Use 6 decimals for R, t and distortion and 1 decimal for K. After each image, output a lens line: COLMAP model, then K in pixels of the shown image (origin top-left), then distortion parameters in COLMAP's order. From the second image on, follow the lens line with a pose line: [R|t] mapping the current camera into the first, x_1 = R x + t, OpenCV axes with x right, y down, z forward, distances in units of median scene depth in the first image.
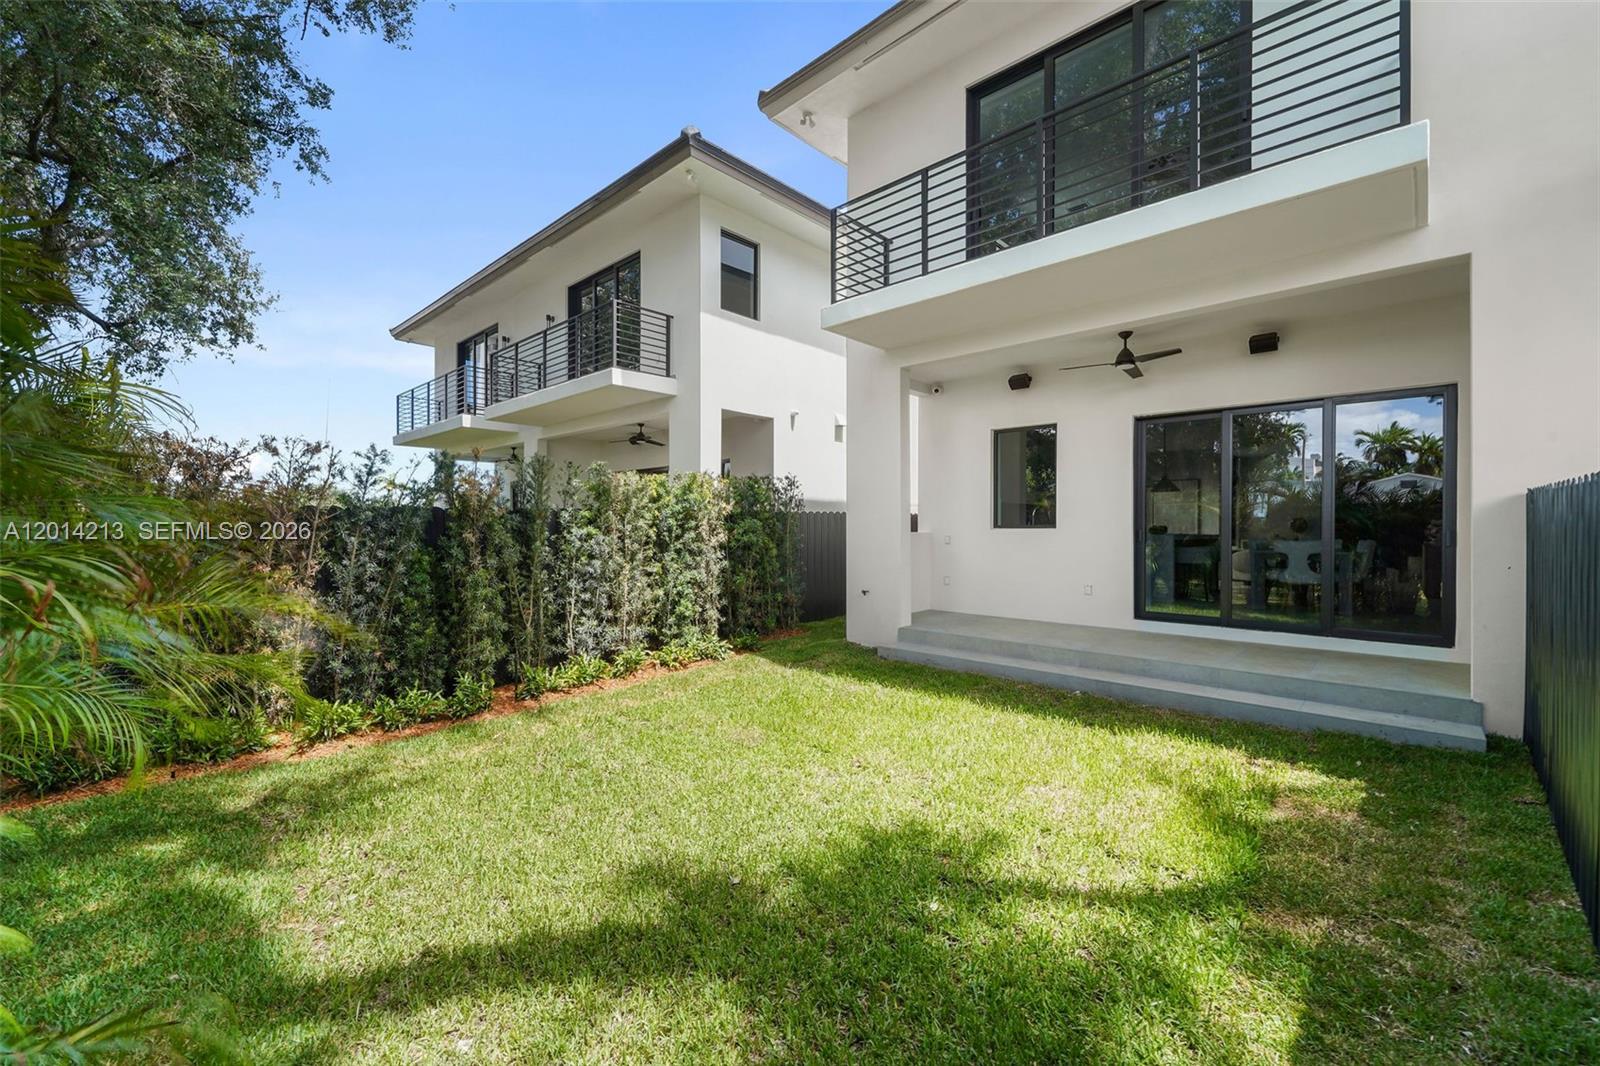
lens RADIAL K [[650.7, 0, 796.0], [0, 650.7, 529.0], [0, 0, 1]] dist [0.000983, -0.004236]
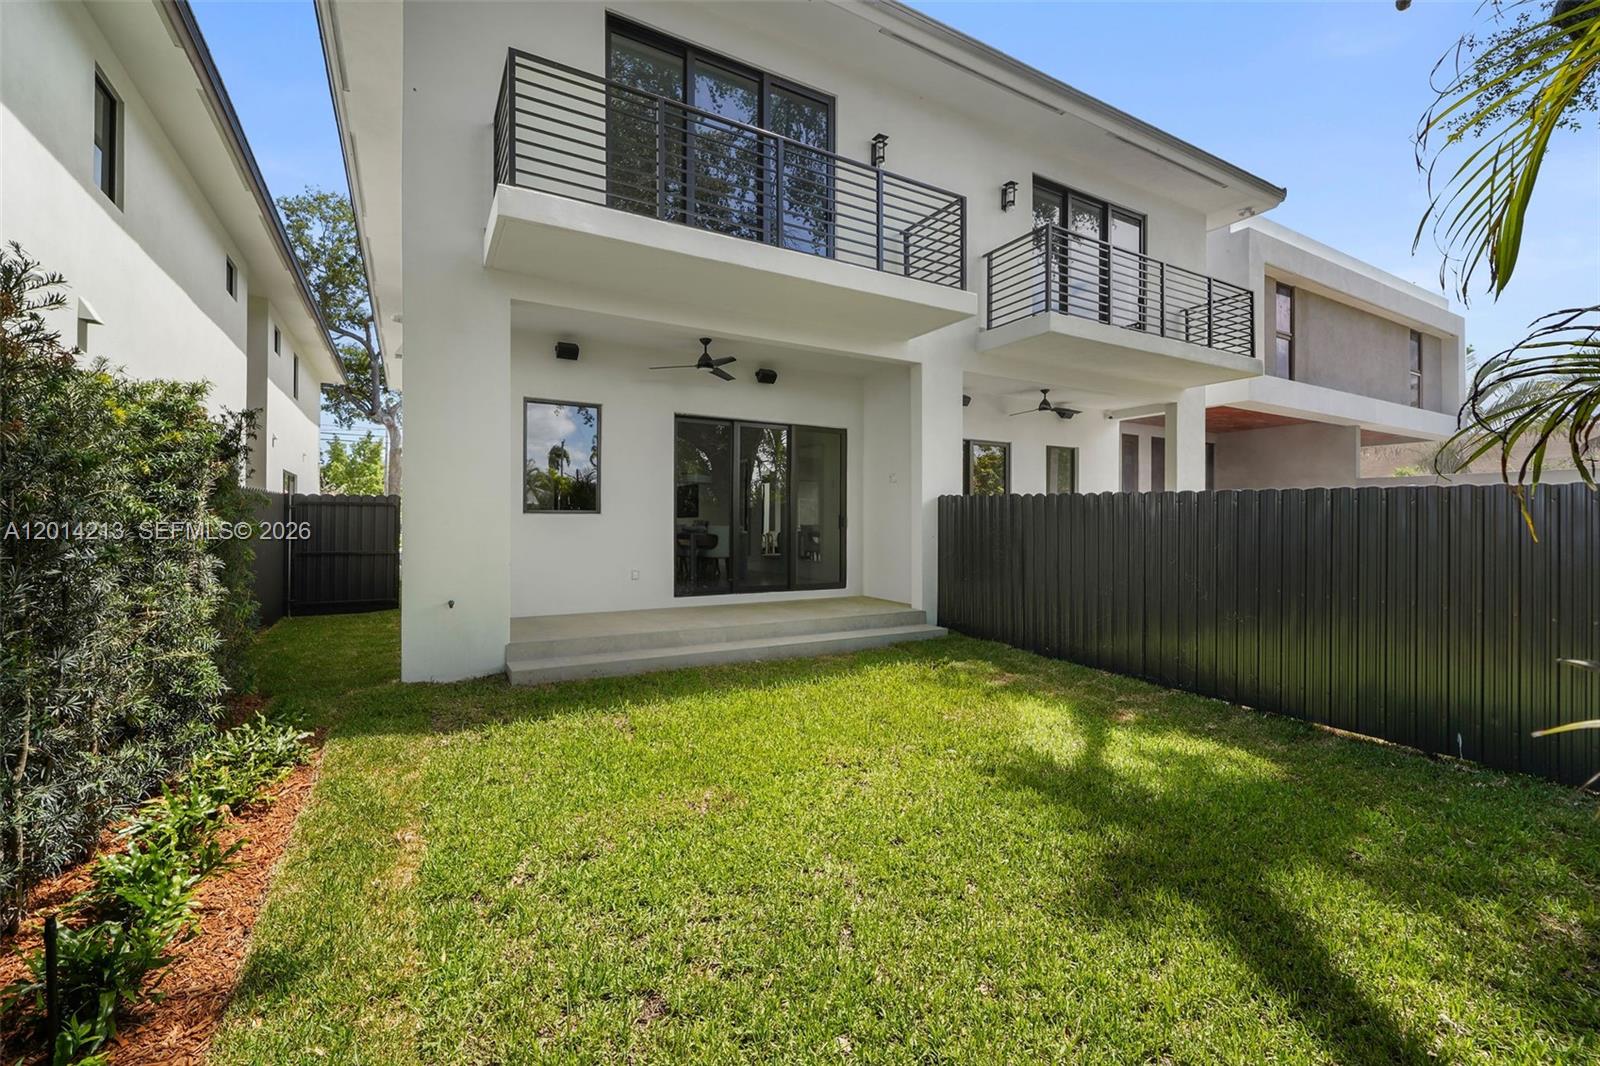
lens RADIAL K [[673.1, 0, 801.6], [0, 673.1, 515.7], [0, 0, 1]] dist [0.001516, -0.000154]
pose [[0.281563, 0.006902, 0.959518, -0.498328], [-0.006563, 0.999965, -0.005267, 0.005356], [-0.959520, -0.004814, 0.281599, 0.464320]]
